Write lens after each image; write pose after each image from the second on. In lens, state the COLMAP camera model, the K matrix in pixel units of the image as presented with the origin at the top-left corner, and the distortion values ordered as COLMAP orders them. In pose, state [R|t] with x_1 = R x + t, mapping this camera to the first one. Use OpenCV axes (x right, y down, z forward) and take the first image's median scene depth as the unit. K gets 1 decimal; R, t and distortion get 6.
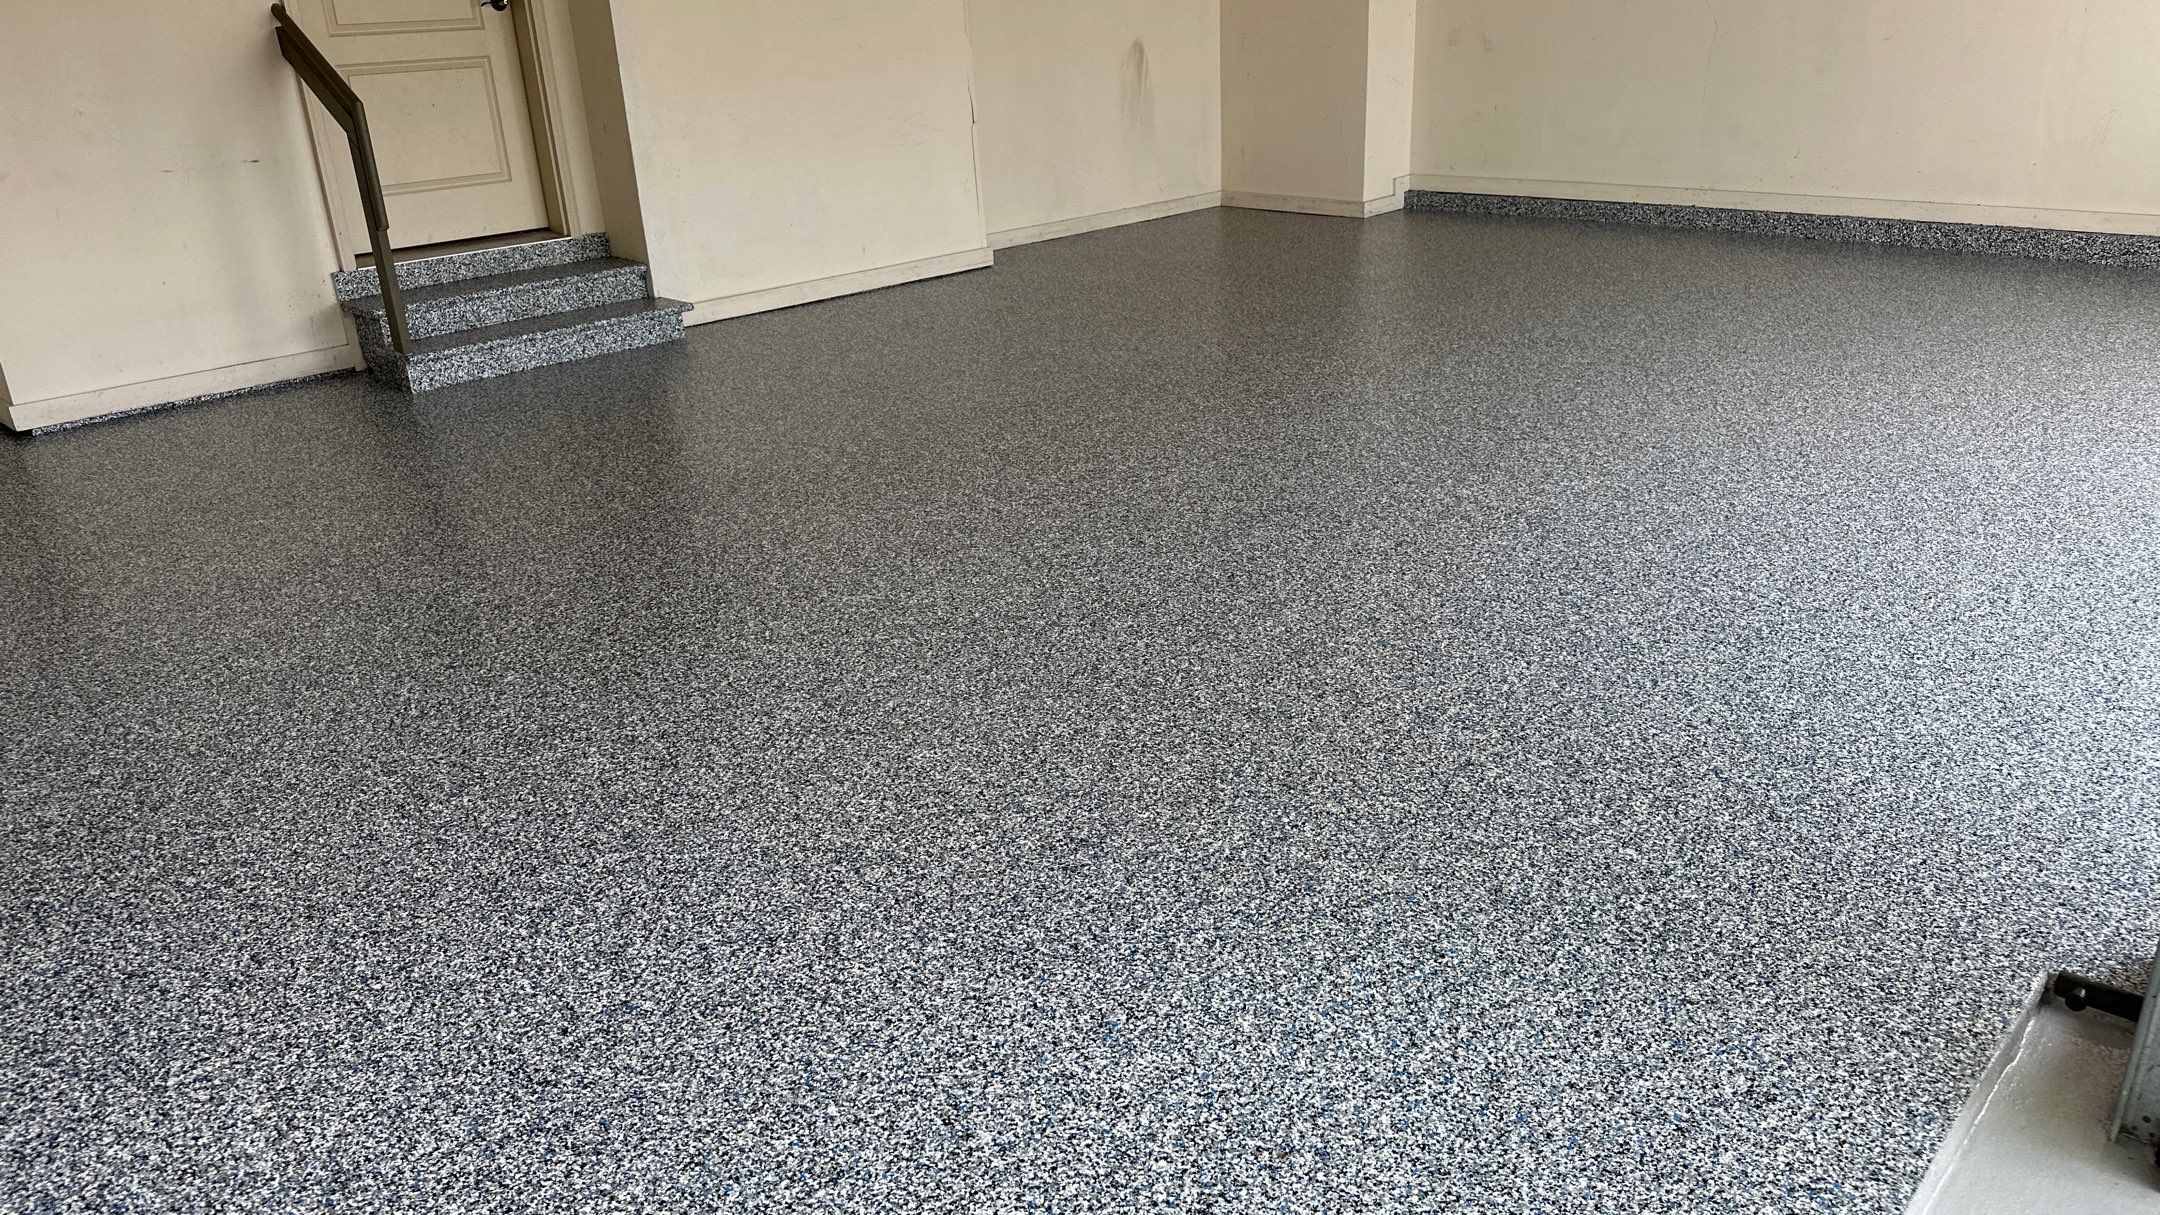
lens RADIAL K [[1528.3, 0, 1087.4], [0, 1528.3, 624.9], [0, 0, 1]] dist [0.037564, -0.055643]
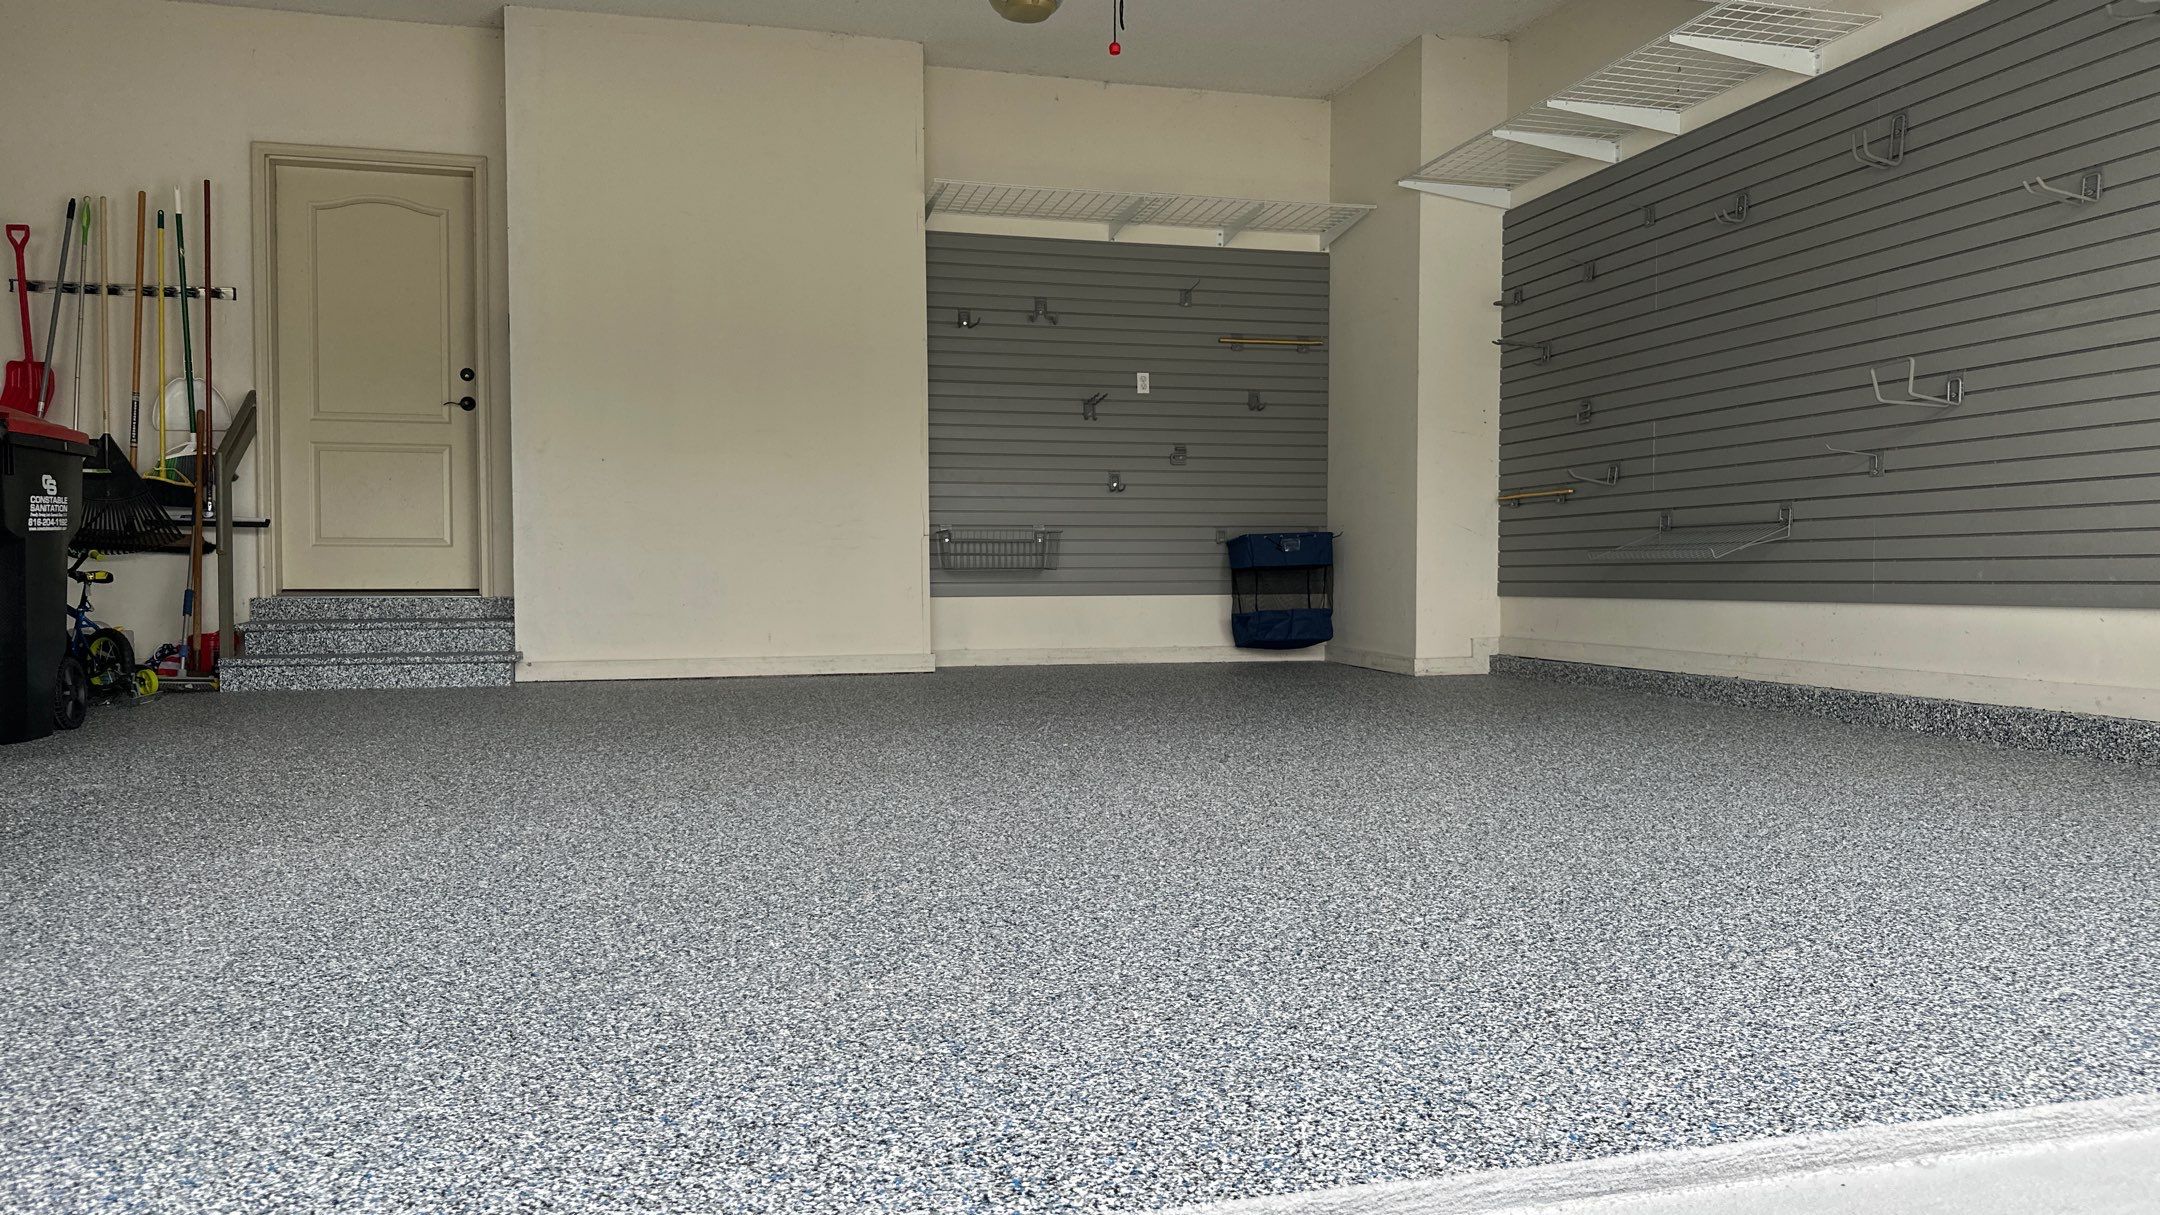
lens RADIAL K [[1507.9, 0, 1086.6], [0, 1507.9, 630.2], [0, 0, 1]] dist [0.088249, -0.135021]
pose [[0.855887, 0.060213, -0.513645, 0.628083], [-0.228954, 0.934683, -0.271935, -0.026085], [0.463721, 0.350347, 0.813769, 0.304383]]
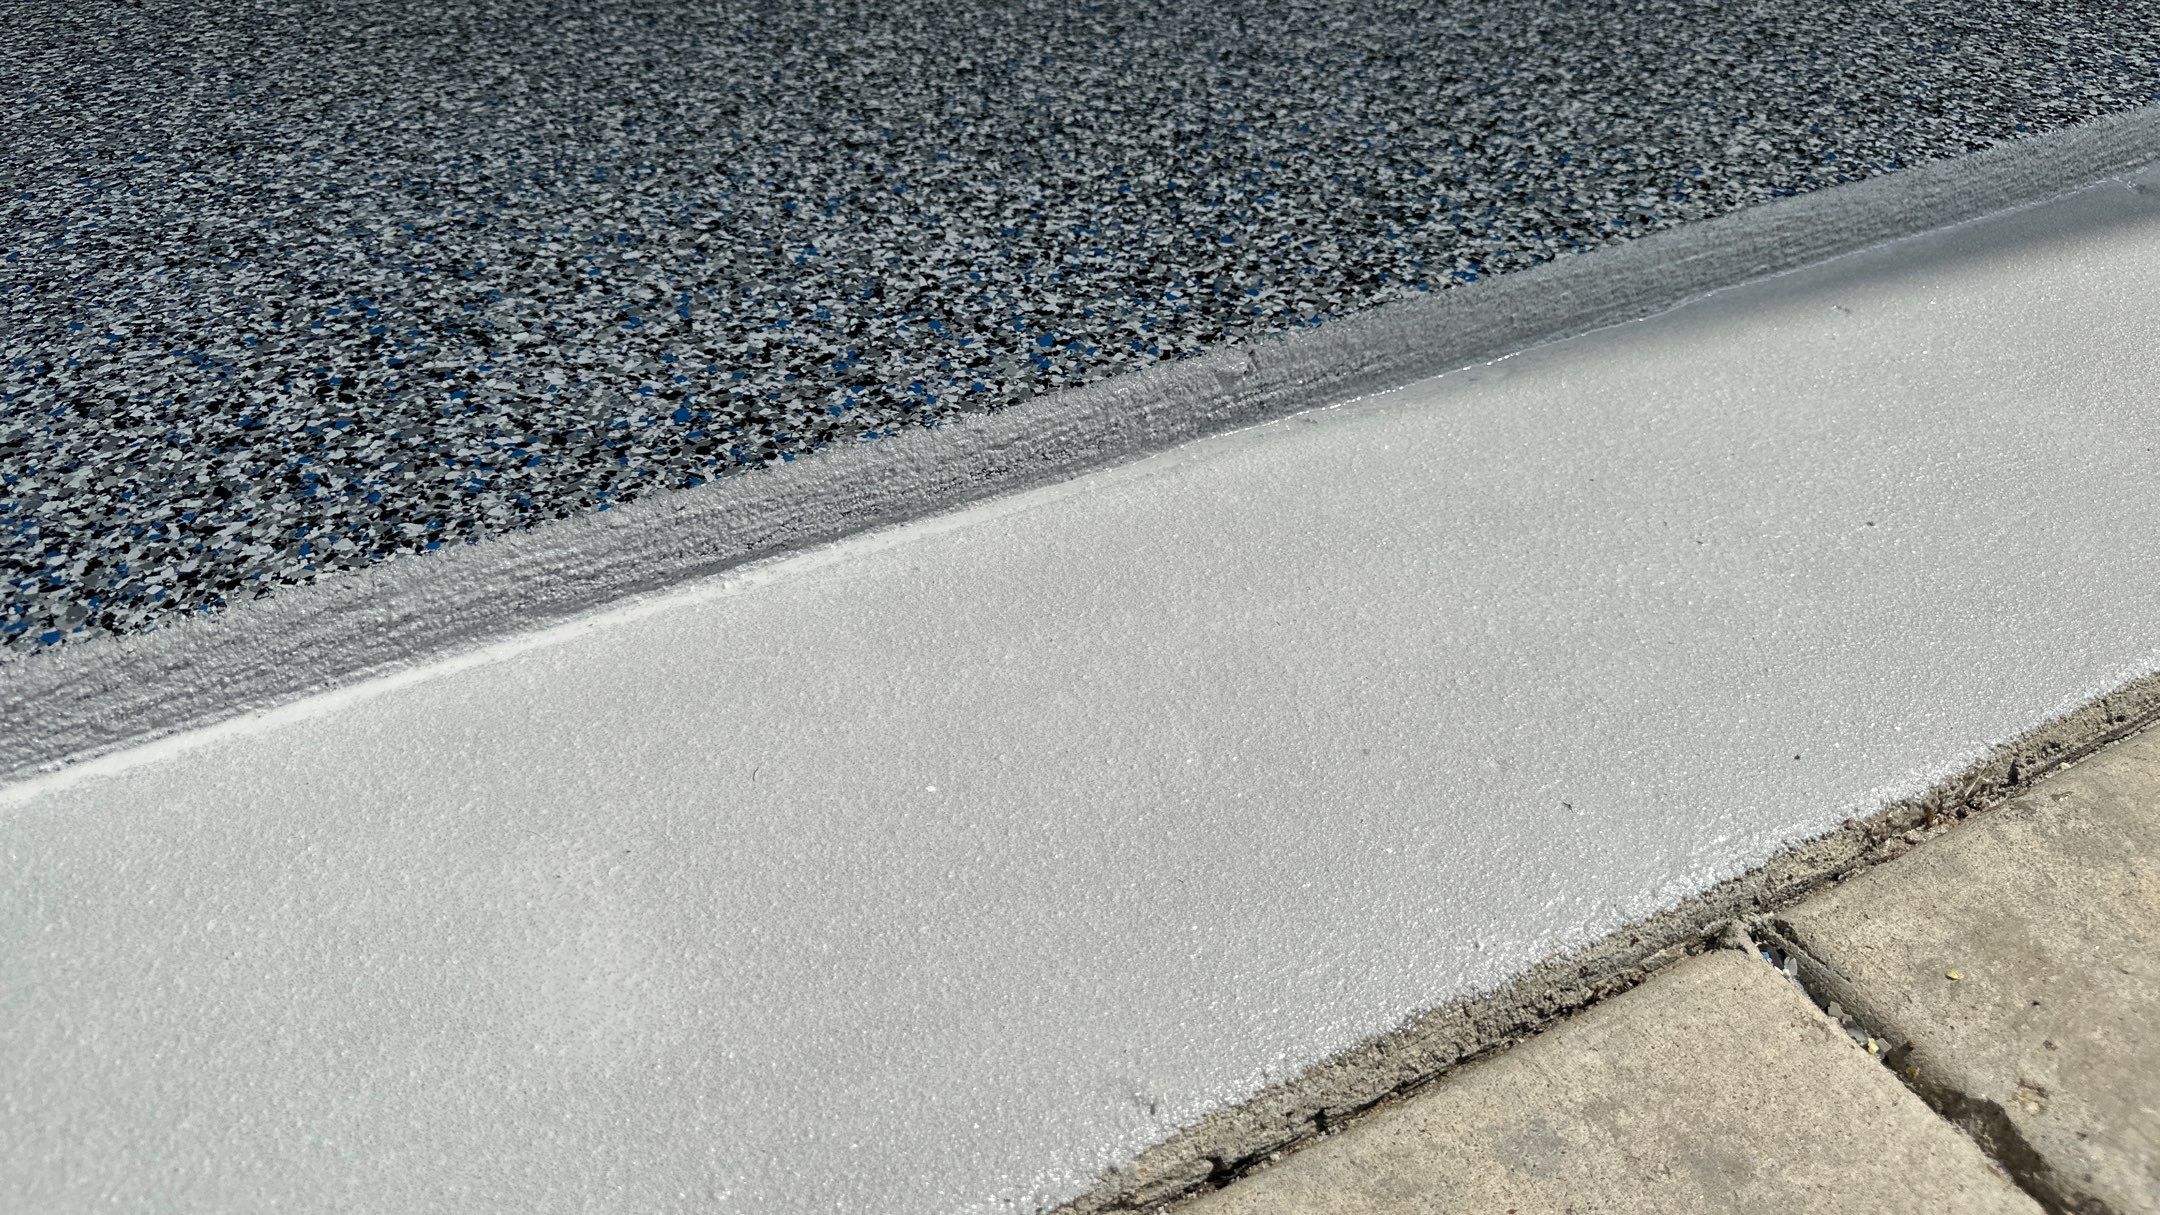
lens RADIAL K [[1528.3, 0, 1082.8], [0, 1528.3, 669.1], [0, 0, 1]] dist [0.037564, -0.055643]
pose [[0.947696, 0.229701, -0.221605, 0.623131], [-0.155335, 0.938468, 0.308464, -0.053520], [0.278824, -0.257907, 0.925063, 0.482528]]
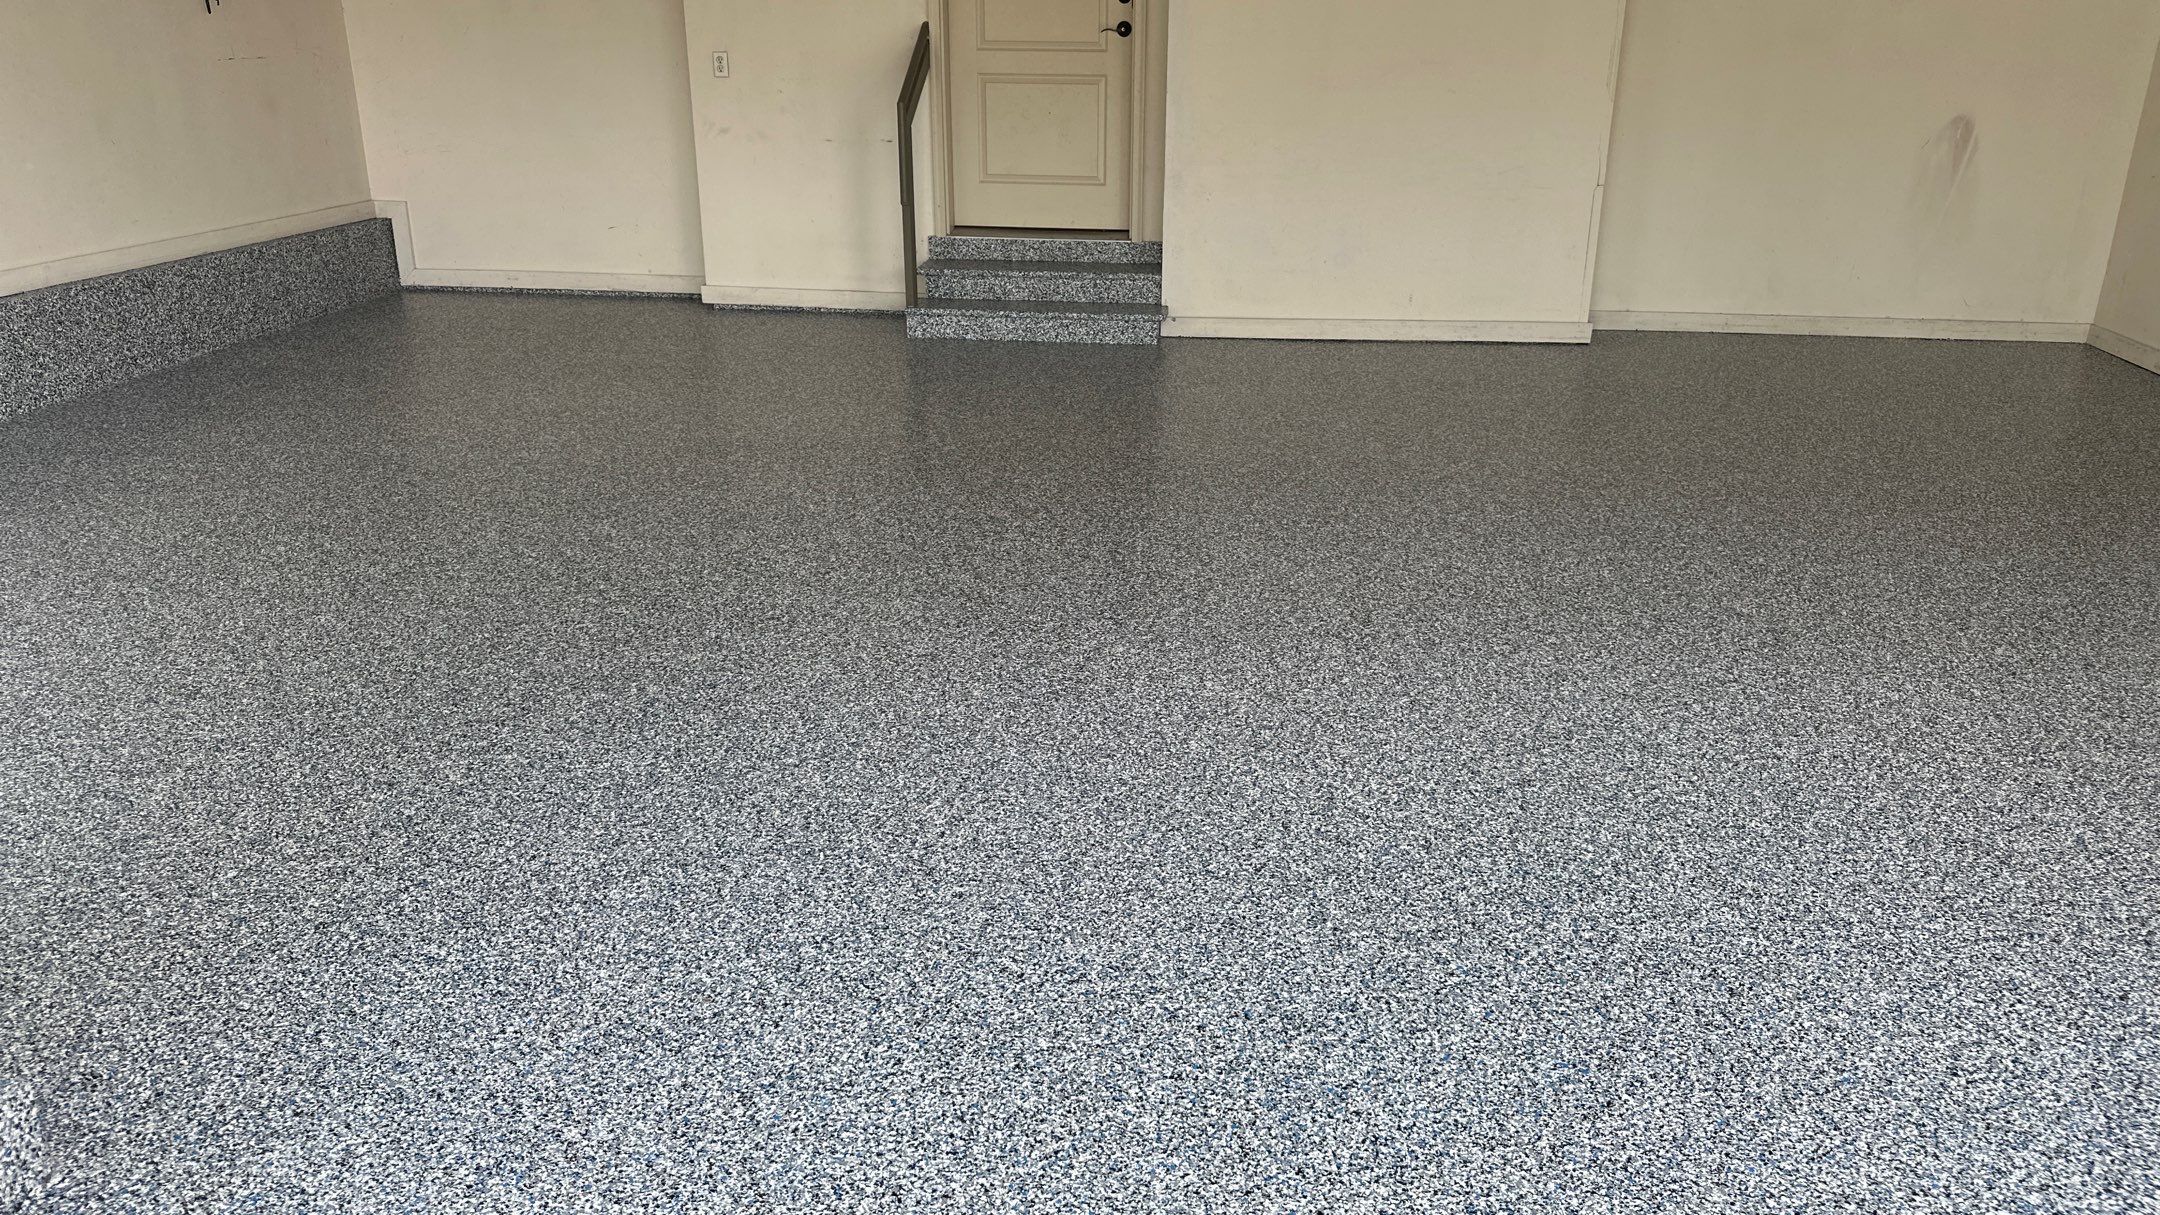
lens RADIAL K [[1507.9, 0, 1095.0], [0, 1507.9, 628.8], [0, 0, 1]] dist [0.088249, -0.135021]
pose [[0.604798, 0.332780, -0.723517, 0.557918], [-0.334151, 0.930707, 0.148755, -0.144192], [0.722885, 0.151797, 0.674088, 0.271654]]
